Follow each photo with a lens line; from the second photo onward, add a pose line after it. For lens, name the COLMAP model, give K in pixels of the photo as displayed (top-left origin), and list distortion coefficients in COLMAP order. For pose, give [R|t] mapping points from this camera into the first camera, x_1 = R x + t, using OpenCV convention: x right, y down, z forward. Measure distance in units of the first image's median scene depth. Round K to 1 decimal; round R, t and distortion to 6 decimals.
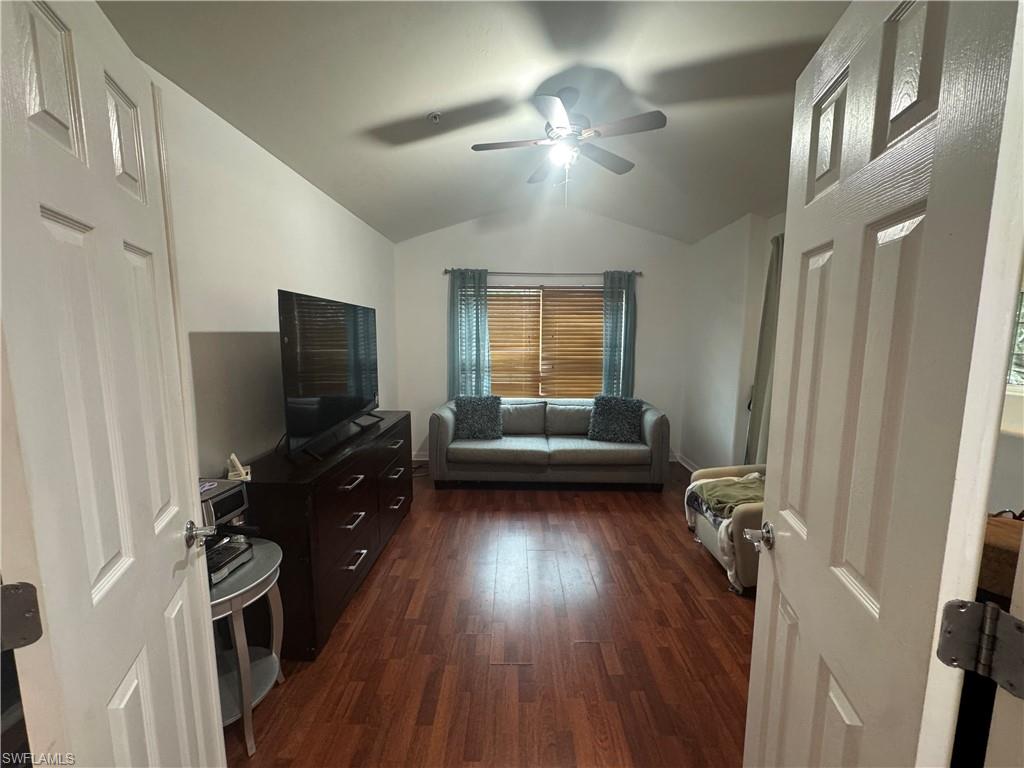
lens RADIAL K [[406.5, 0, 513.3], [0, 406.5, 382.4], [0, 0, 1]] dist [-0.001464, -0.000279]
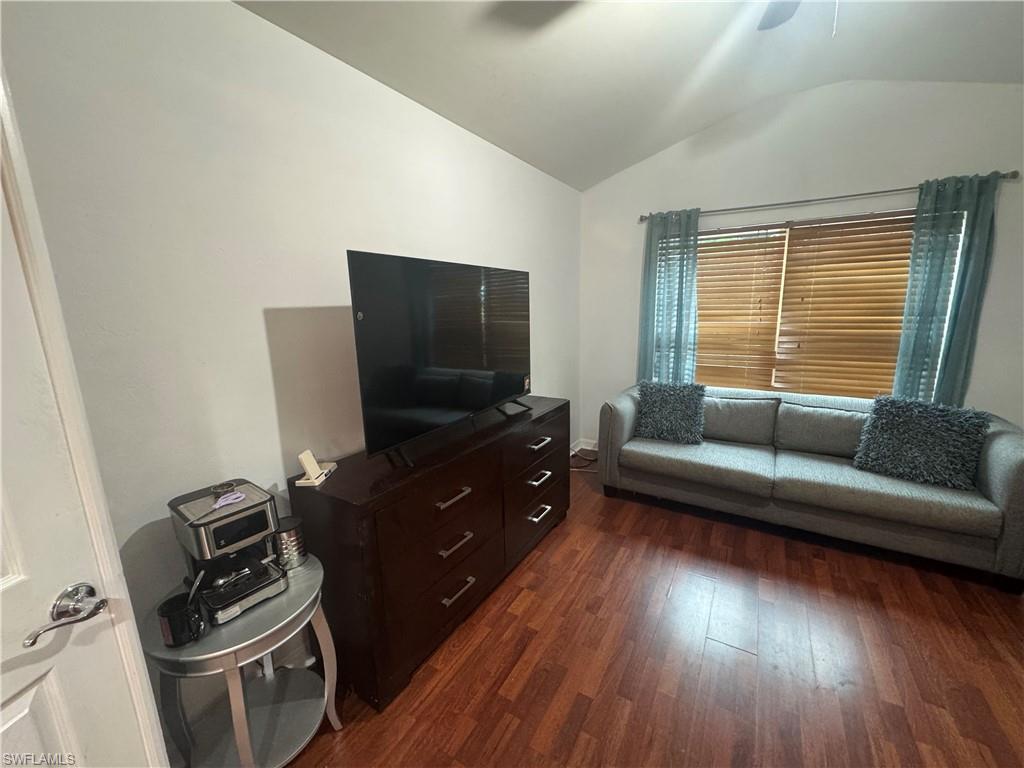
lens RADIAL K [[406.5, 0, 513.3], [0, 406.5, 382.4], [0, 0, 1]] dist [-0.001464, -0.000279]
pose [[0.856067, 0.073517, -0.511609, 0.047817], [-0.033036, 0.995591, 0.087786, -0.024537], [0.515808, -0.058250, 0.854722, 0.213718]]
